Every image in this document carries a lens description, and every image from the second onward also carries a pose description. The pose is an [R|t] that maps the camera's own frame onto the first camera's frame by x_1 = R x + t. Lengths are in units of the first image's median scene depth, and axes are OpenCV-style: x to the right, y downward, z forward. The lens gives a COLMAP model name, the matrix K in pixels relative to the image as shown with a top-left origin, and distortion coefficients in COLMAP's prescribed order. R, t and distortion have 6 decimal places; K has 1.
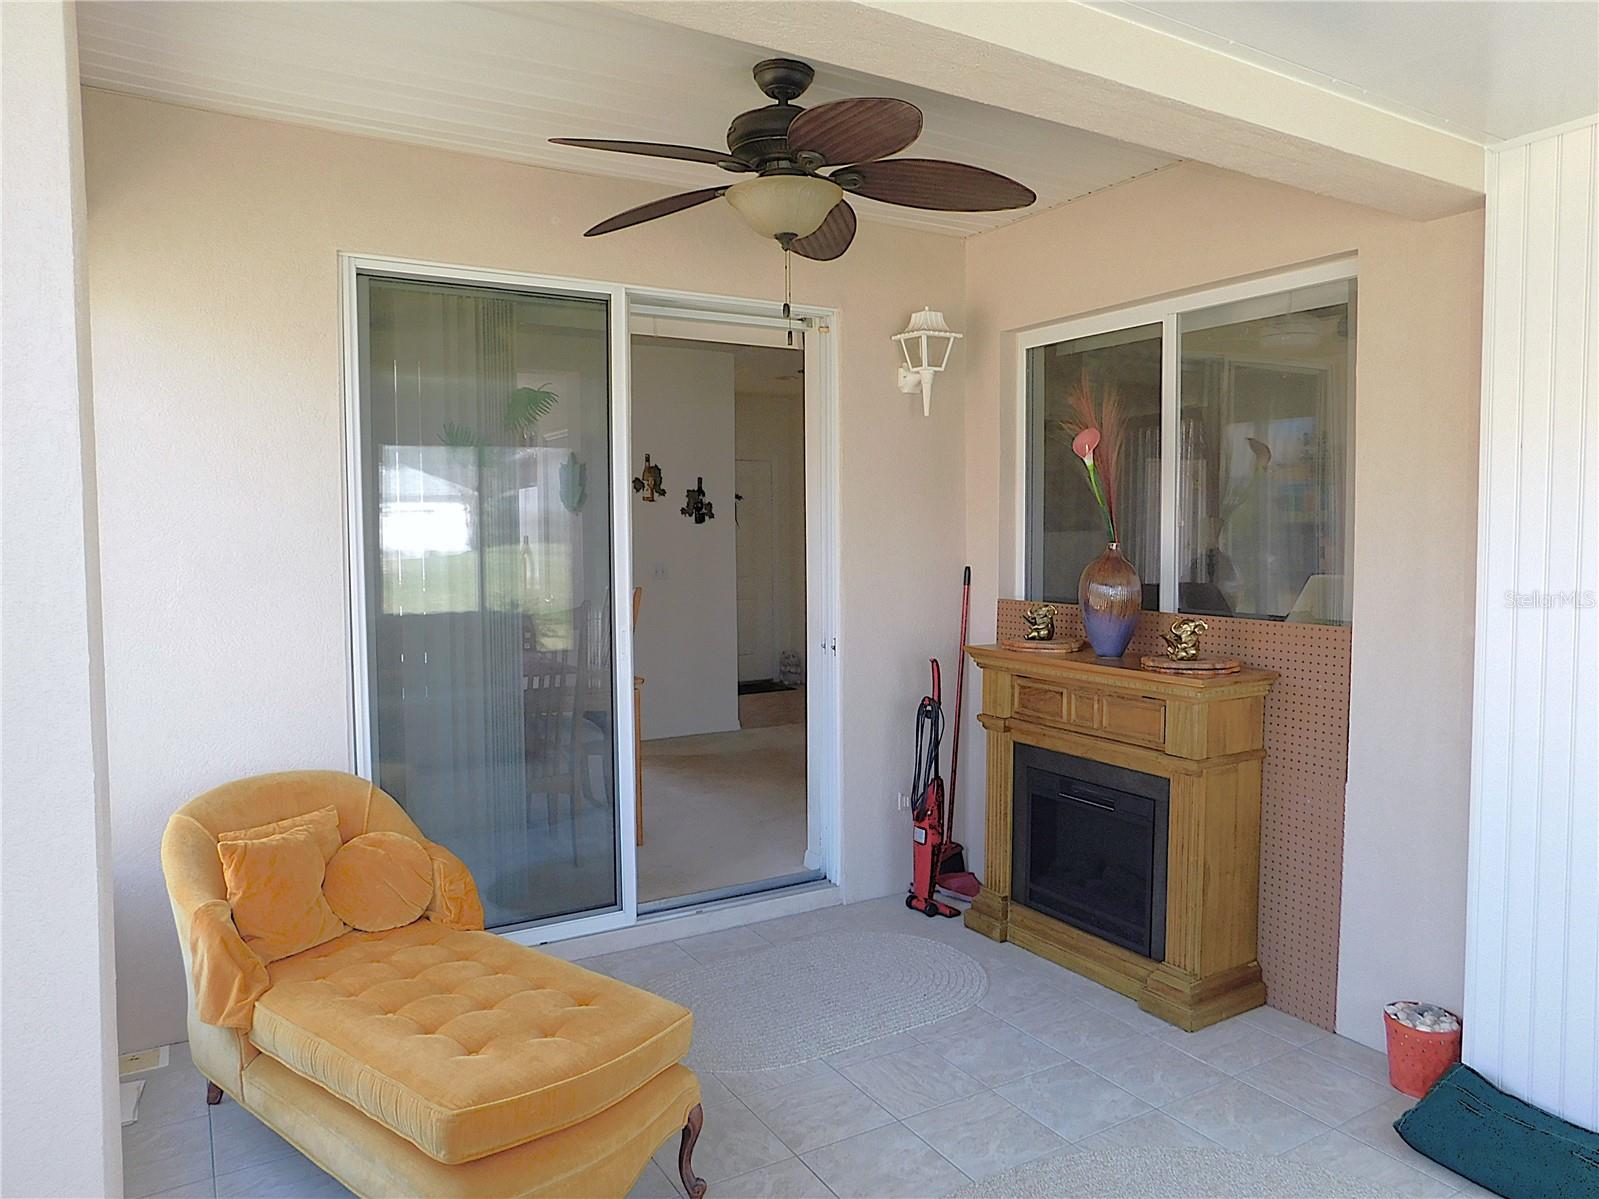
lens RADIAL K [[1092.3, 0, 801.9], [0, 1092.3, 596.9], [0, 0, 1]] dist [-0.067222, 0.056437]
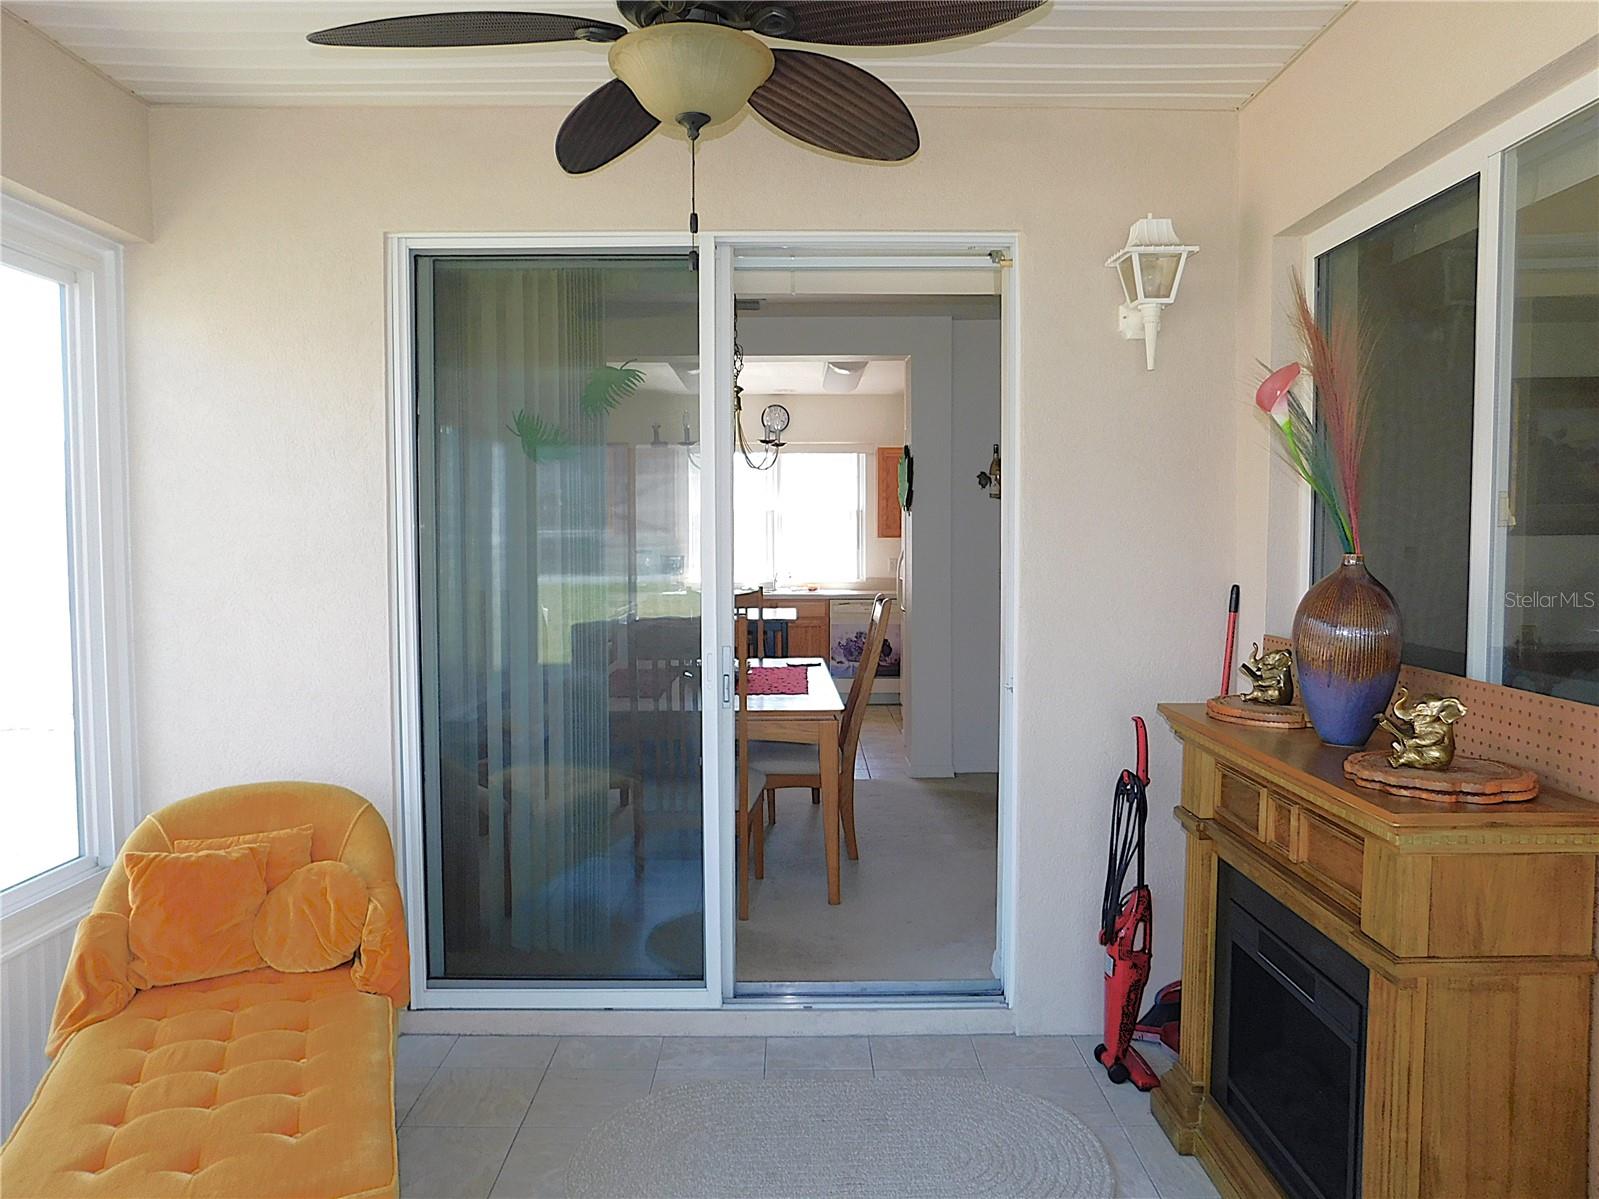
lens RADIAL K [[1092.3, 0, 799.9], [0, 1092.3, 596.7], [0, 0, 1]] dist [-0.067222, 0.056437]
pose [[0.860648, 0.032752, -0.508147, 0.334153], [-0.033766, 0.999404, 0.007225, -0.020843], [0.508080, 0.010940, 0.861240, 0.342996]]
